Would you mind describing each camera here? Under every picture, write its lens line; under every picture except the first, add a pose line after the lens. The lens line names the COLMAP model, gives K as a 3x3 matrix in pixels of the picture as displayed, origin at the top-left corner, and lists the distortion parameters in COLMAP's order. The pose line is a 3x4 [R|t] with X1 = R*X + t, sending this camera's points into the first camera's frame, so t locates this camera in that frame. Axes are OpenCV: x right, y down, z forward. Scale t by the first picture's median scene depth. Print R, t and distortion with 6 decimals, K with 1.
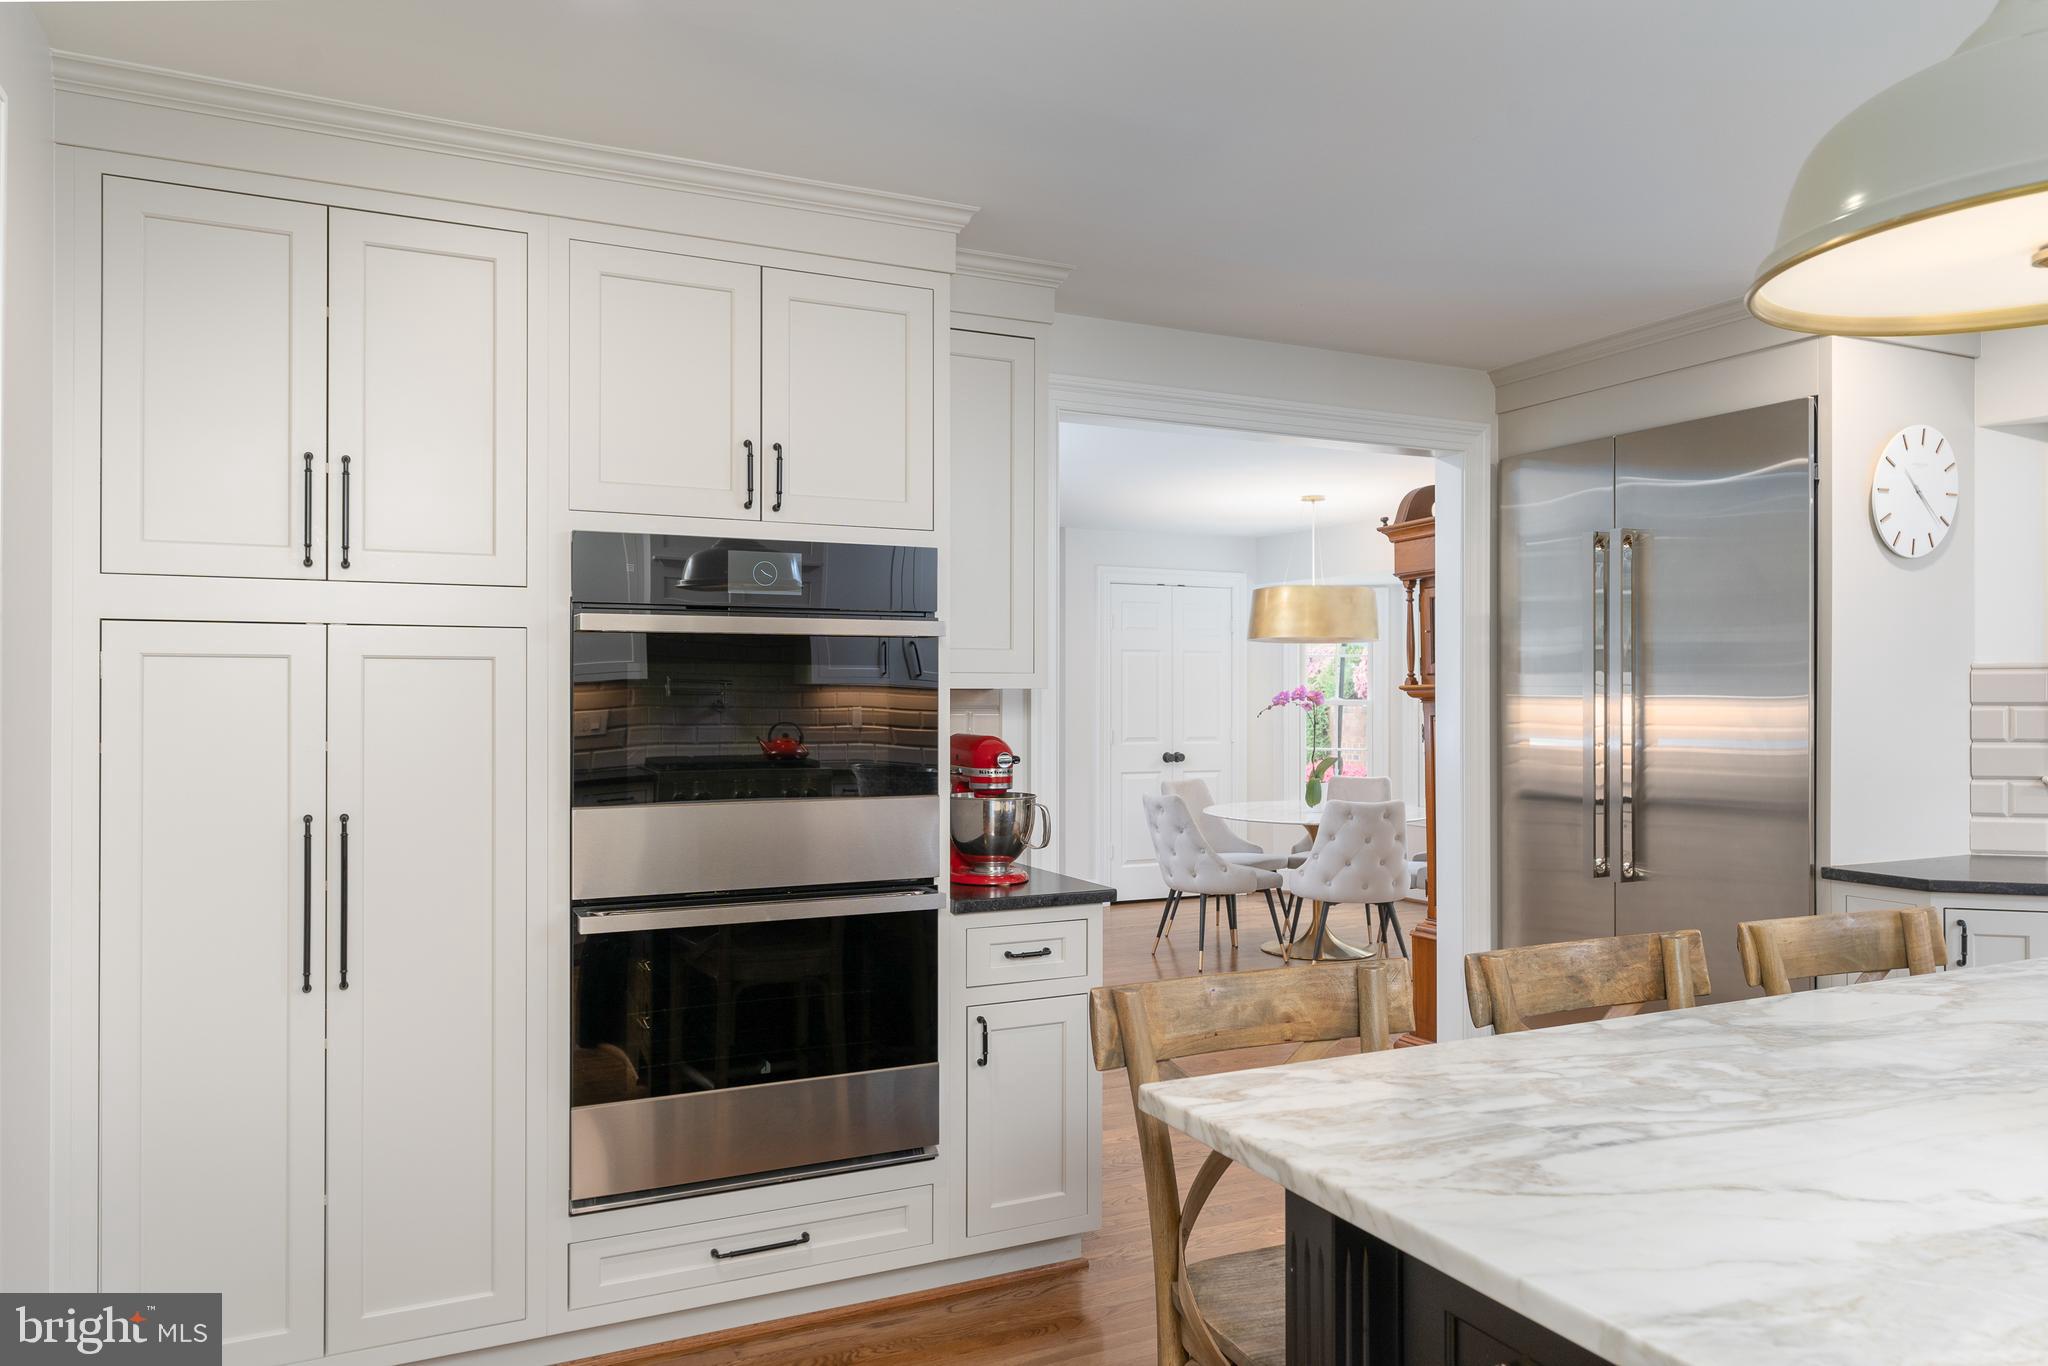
lens RADIAL K [[1367.8, 0, 1015.3], [0, 1367.8, 694.1], [0, 0, 1]] dist [0.001141, 0.000390]
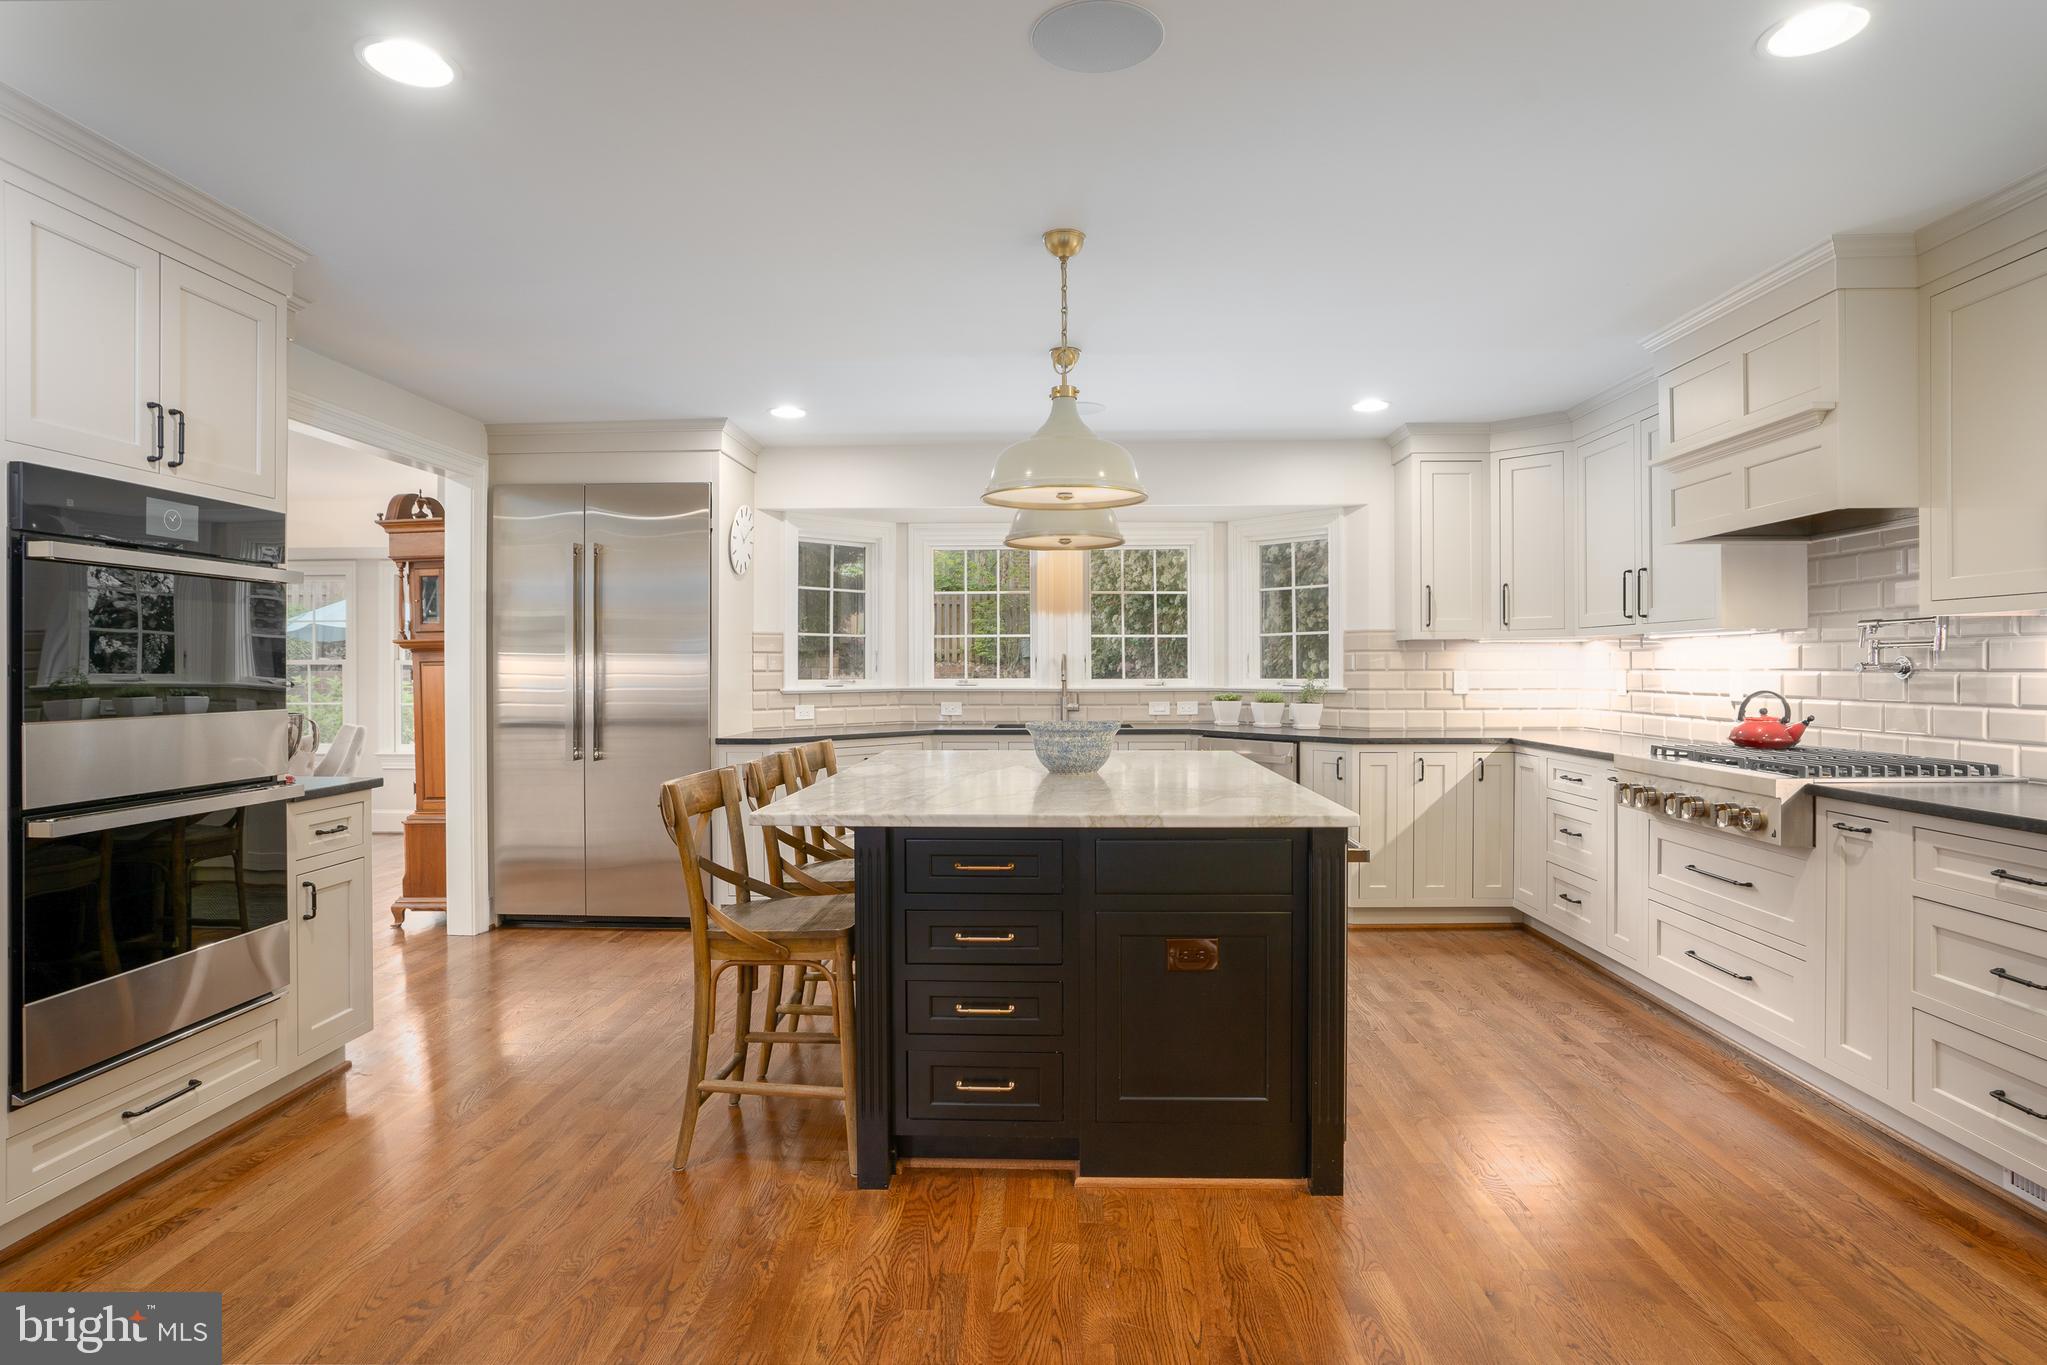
lens RADIAL K [[1088.3, 0, 1018.1], [0, 1088.3, 664.9], [0, 0, 1]] dist [-0.019125, 0.005007]
pose [[0.469610, 0.003069, 0.882869, -0.636649], [-0.000780, 0.999995, -0.003061, 0.036831], [-0.882874, 0.000749, 0.469610, -0.066821]]
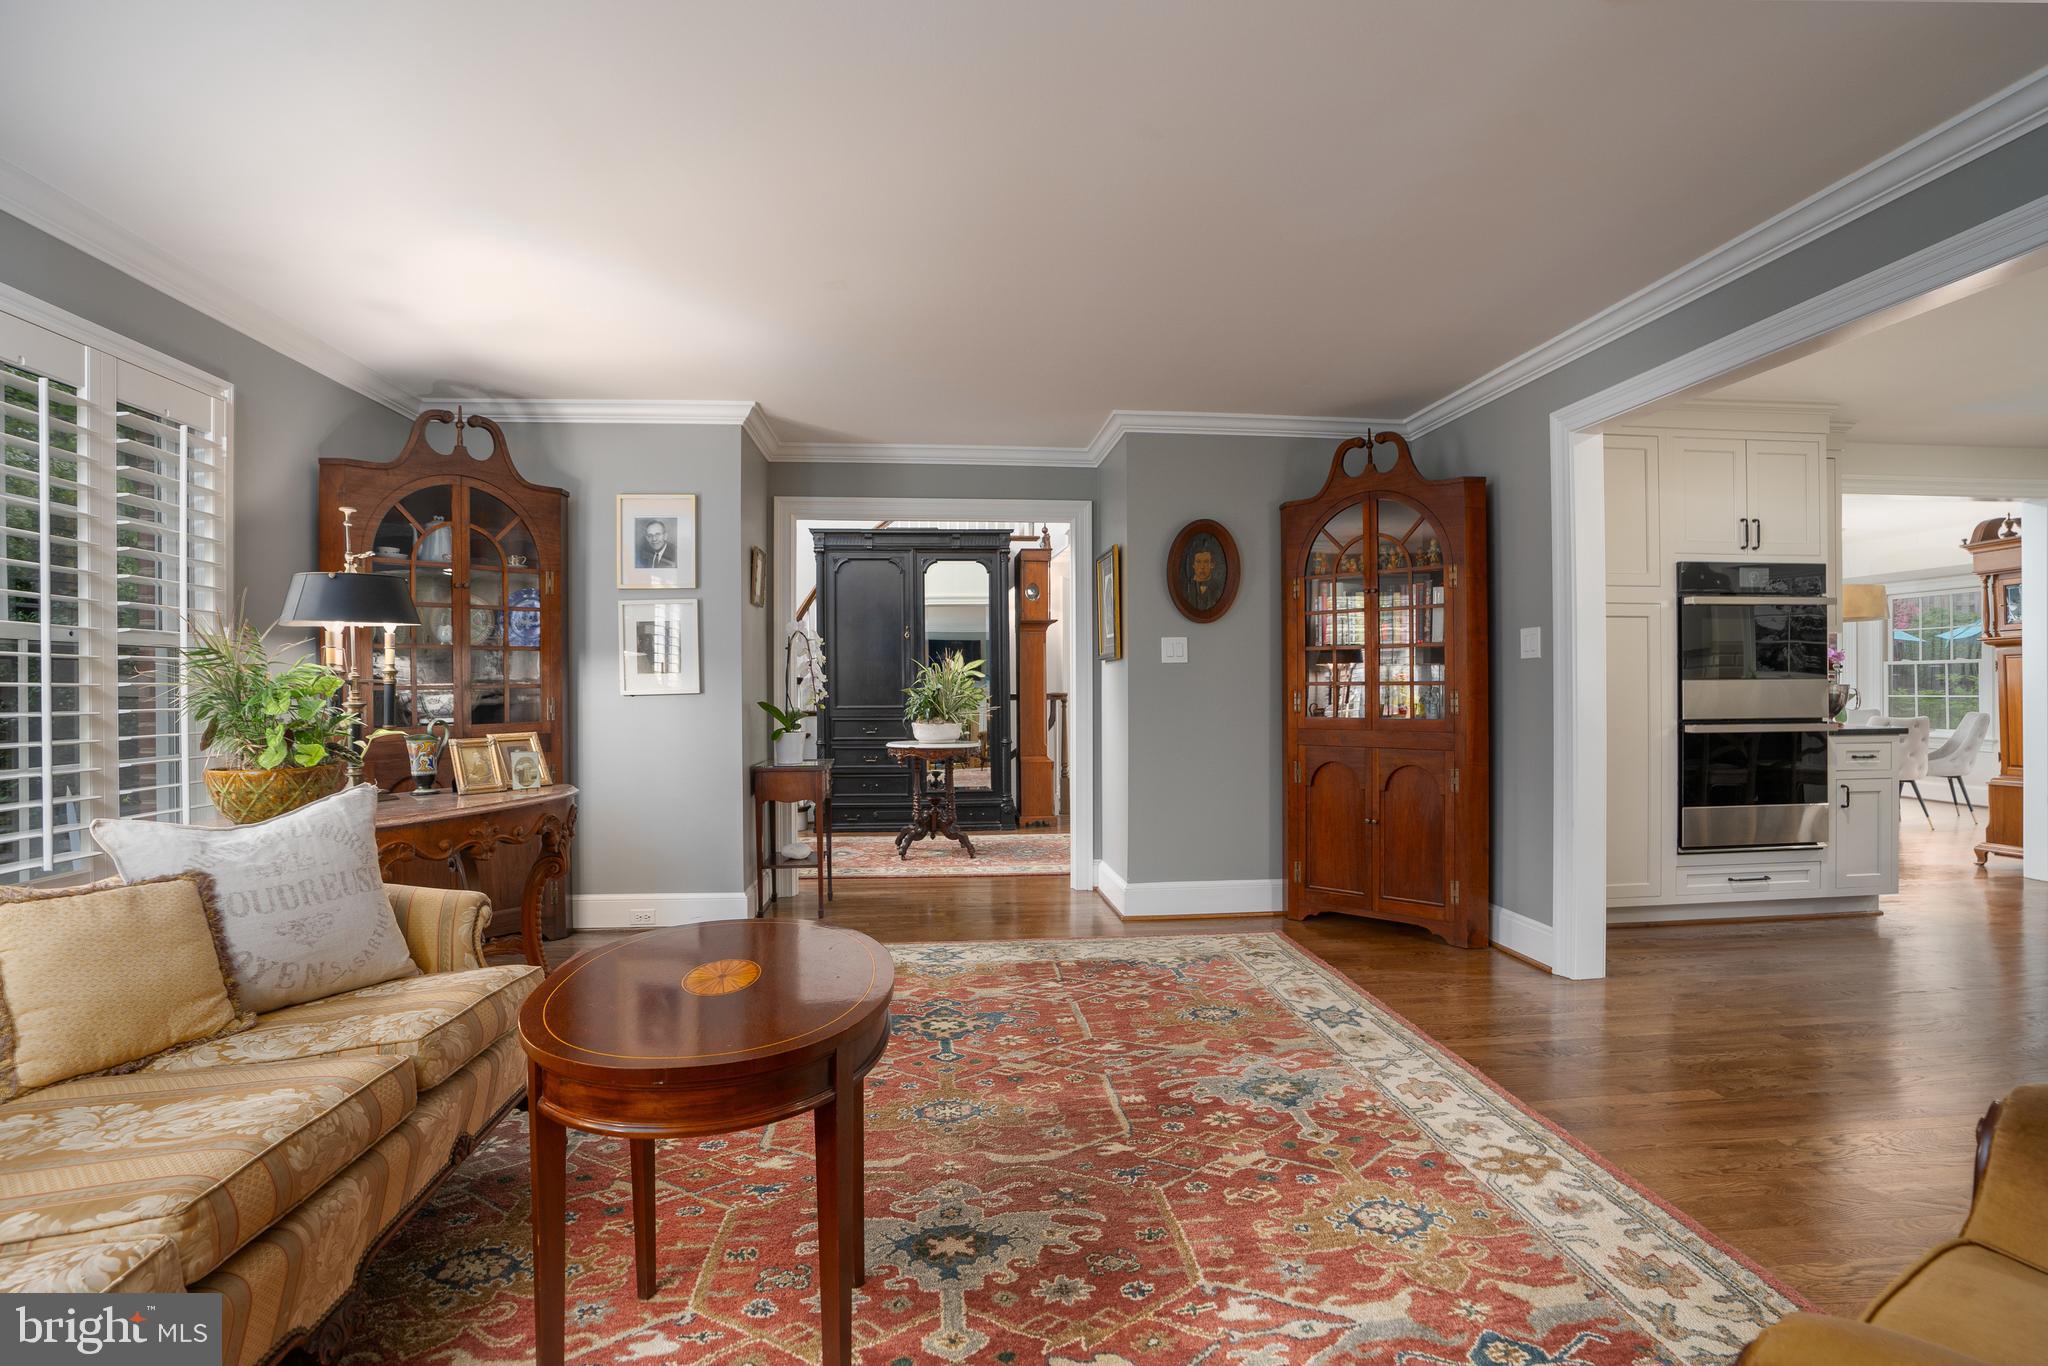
lens RADIAL K [[945.5, 0, 1036.2], [0, 945.5, 691.6], [0, 0, 1]] dist [-0.053846, 0.016835]
pose [[0.941637, -0.003471, -0.336613, -0.759482], [0.006838, 0.999938, 0.008819, 0.074525], [0.336562, -0.010606, 0.941602, -0.787457]]
